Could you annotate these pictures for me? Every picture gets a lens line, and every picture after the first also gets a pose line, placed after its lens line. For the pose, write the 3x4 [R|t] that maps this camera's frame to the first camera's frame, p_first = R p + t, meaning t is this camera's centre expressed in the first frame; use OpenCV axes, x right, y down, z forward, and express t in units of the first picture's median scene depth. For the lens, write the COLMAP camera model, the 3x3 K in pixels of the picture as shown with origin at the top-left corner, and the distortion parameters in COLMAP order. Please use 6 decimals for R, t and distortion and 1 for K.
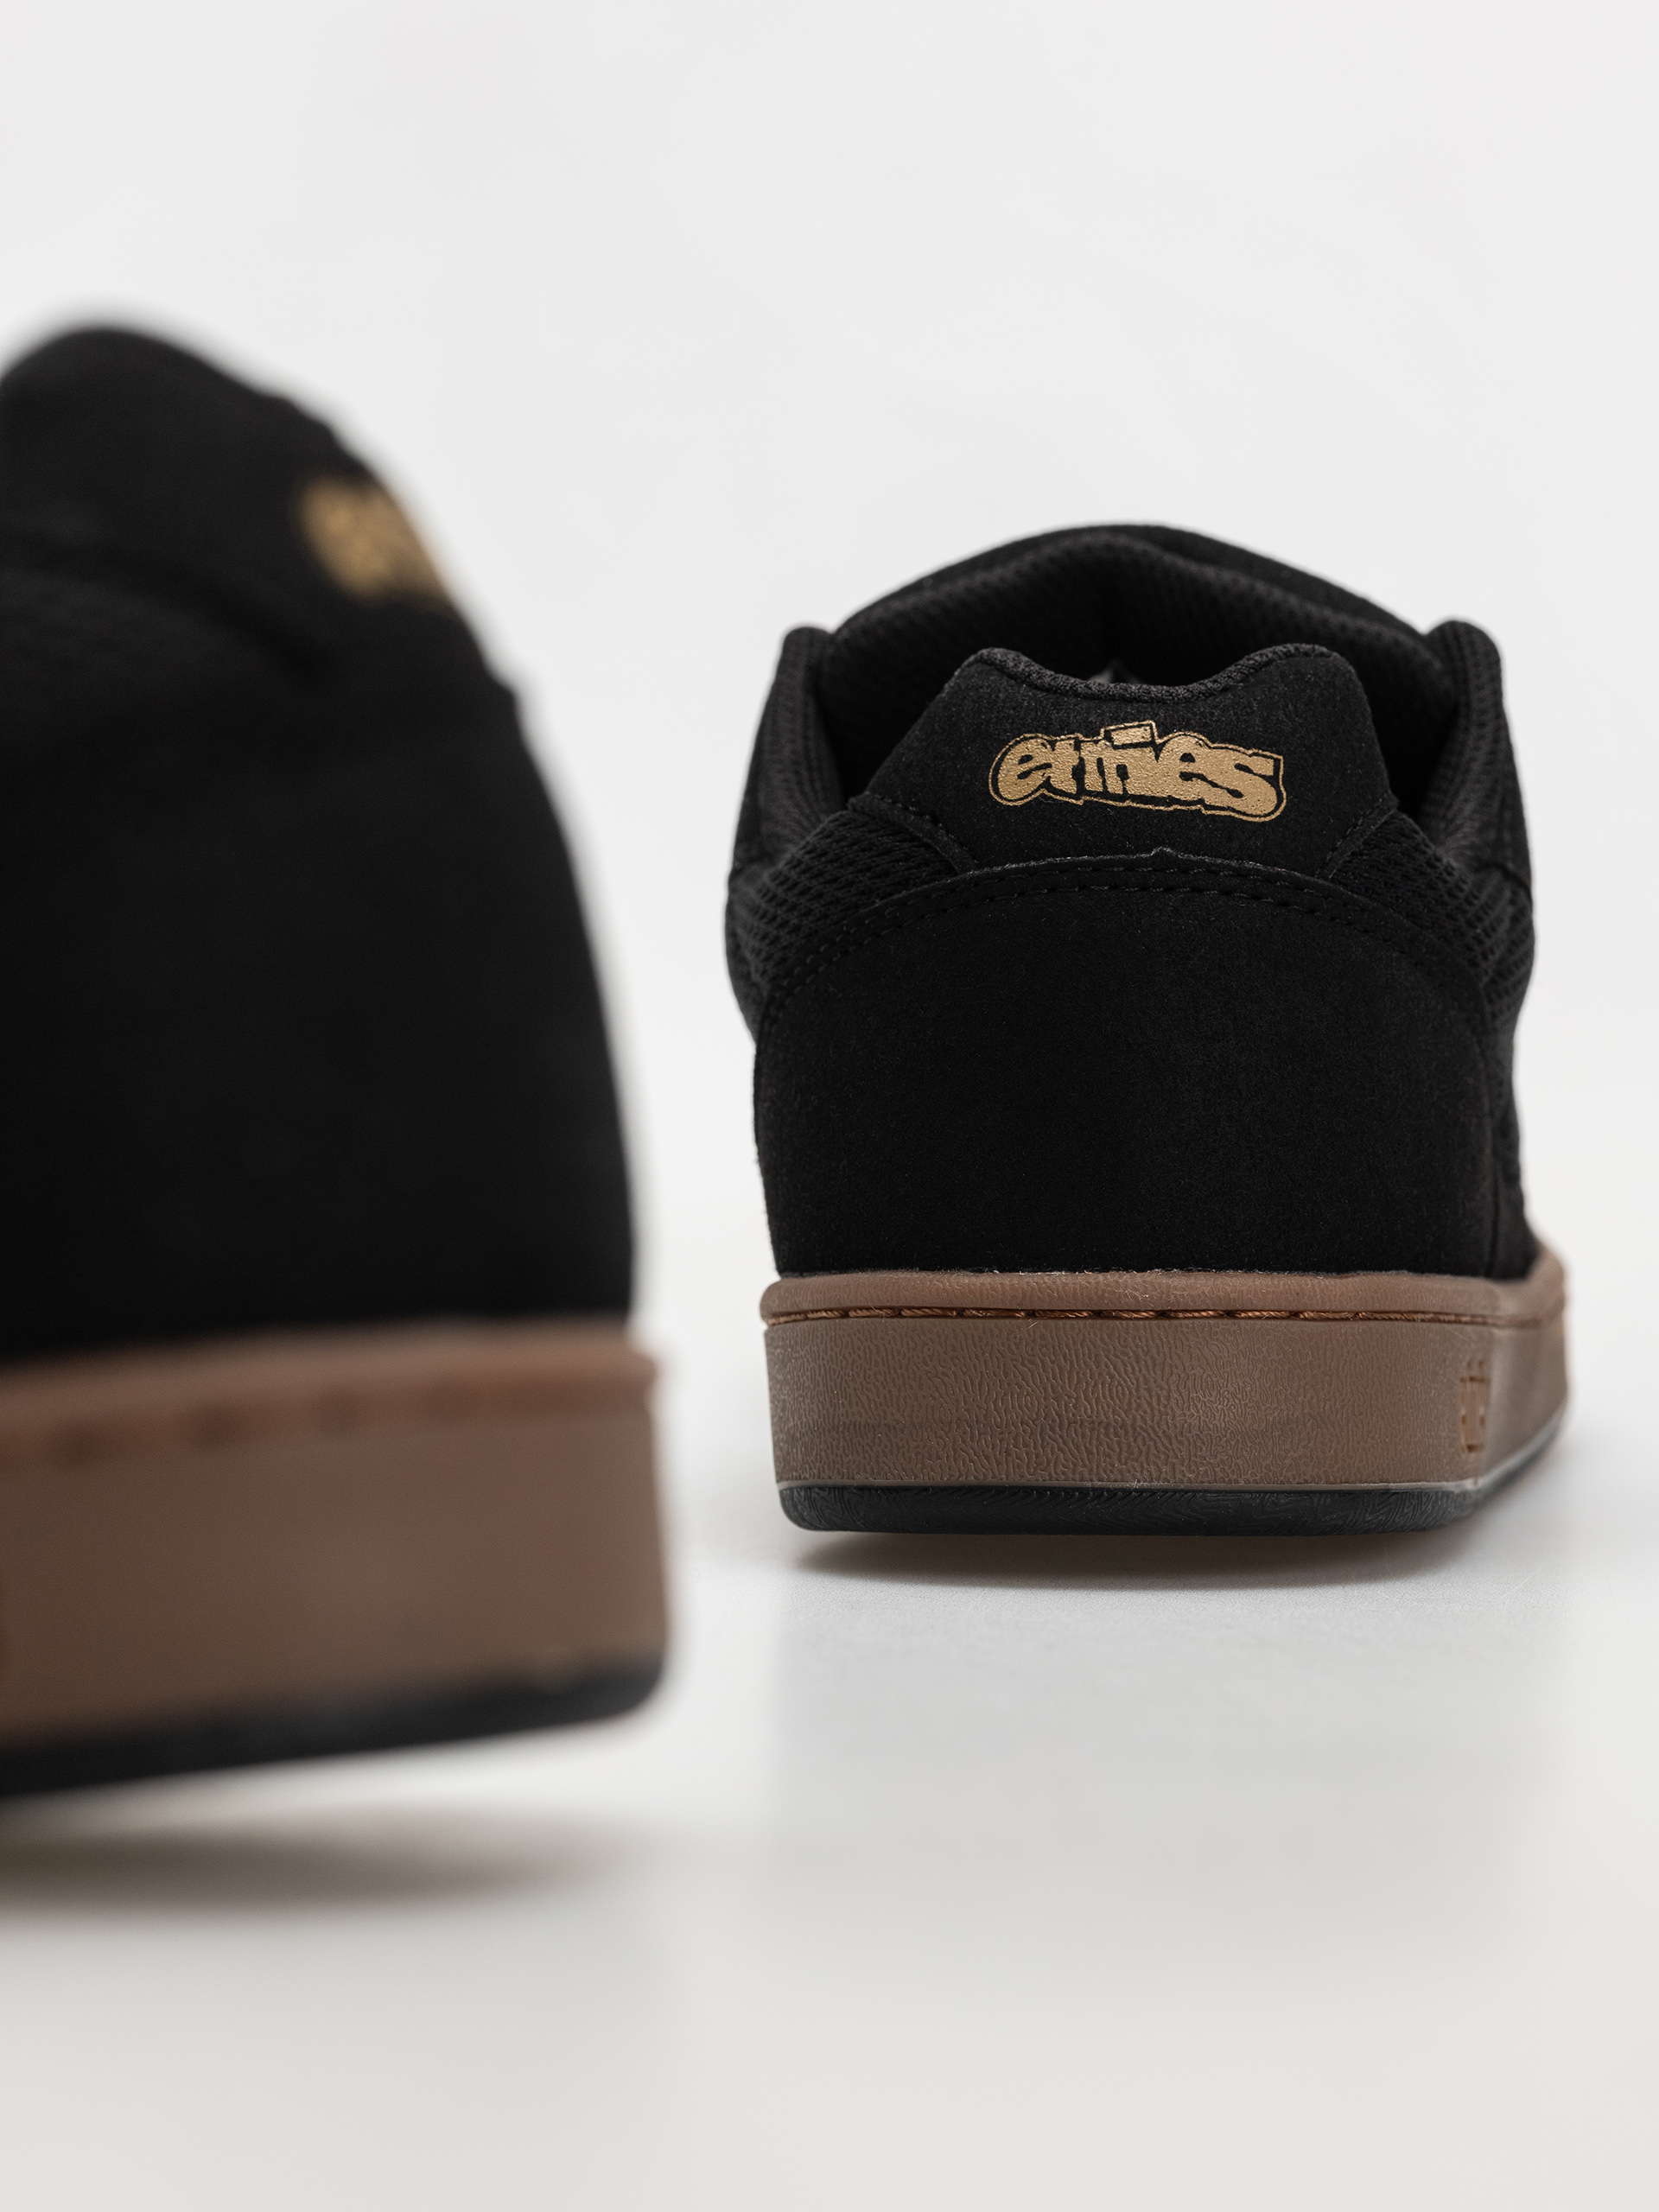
lens RADIAL K [[5277.0, 0, 829.2], [0, 5277.0, 1107.4], [0, 0, 1]] dist [0.071825, 0.000000]
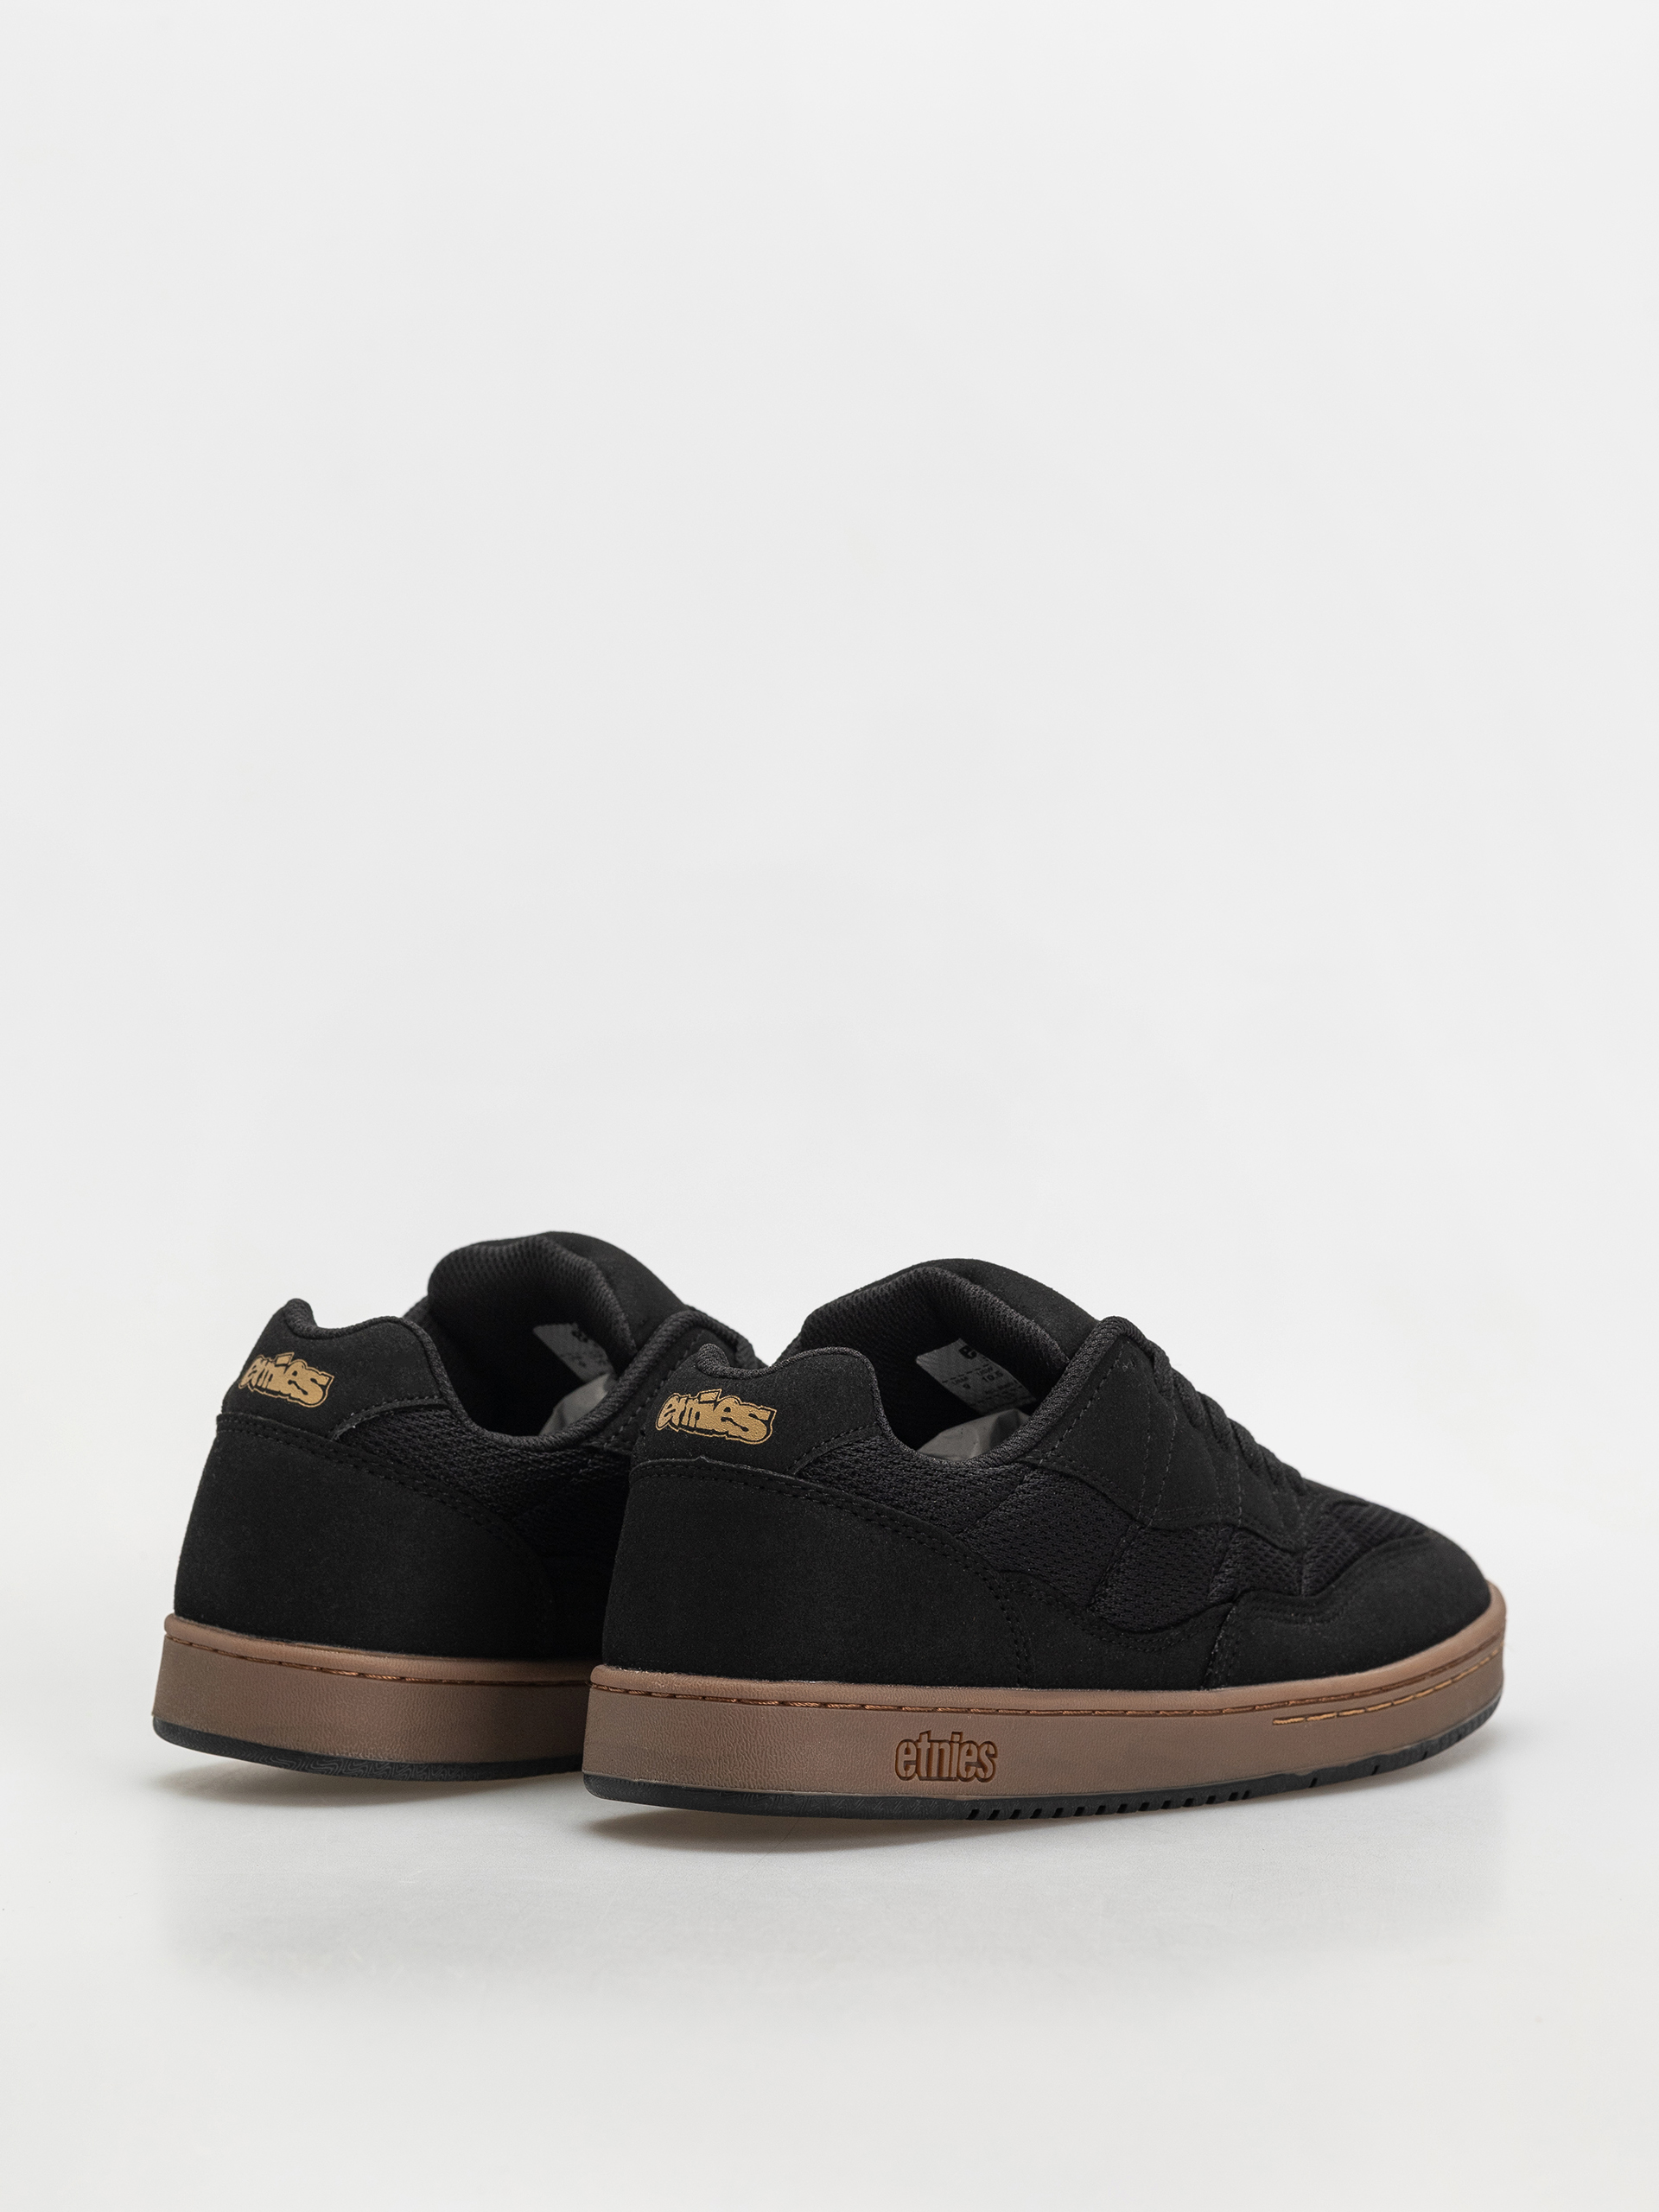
lens RADIAL K [[5277.0, 0, 829.9], [0, 5277.0, 1105.2], [0, 0, 1]] dist [0.071825, 0.000000]
pose [[0.946242, 0.009546, -0.323319, 0.728095], [-0.037188, 0.996147, -0.079424, -0.025049], [0.321315, 0.087177, 0.942951, -0.823060]]
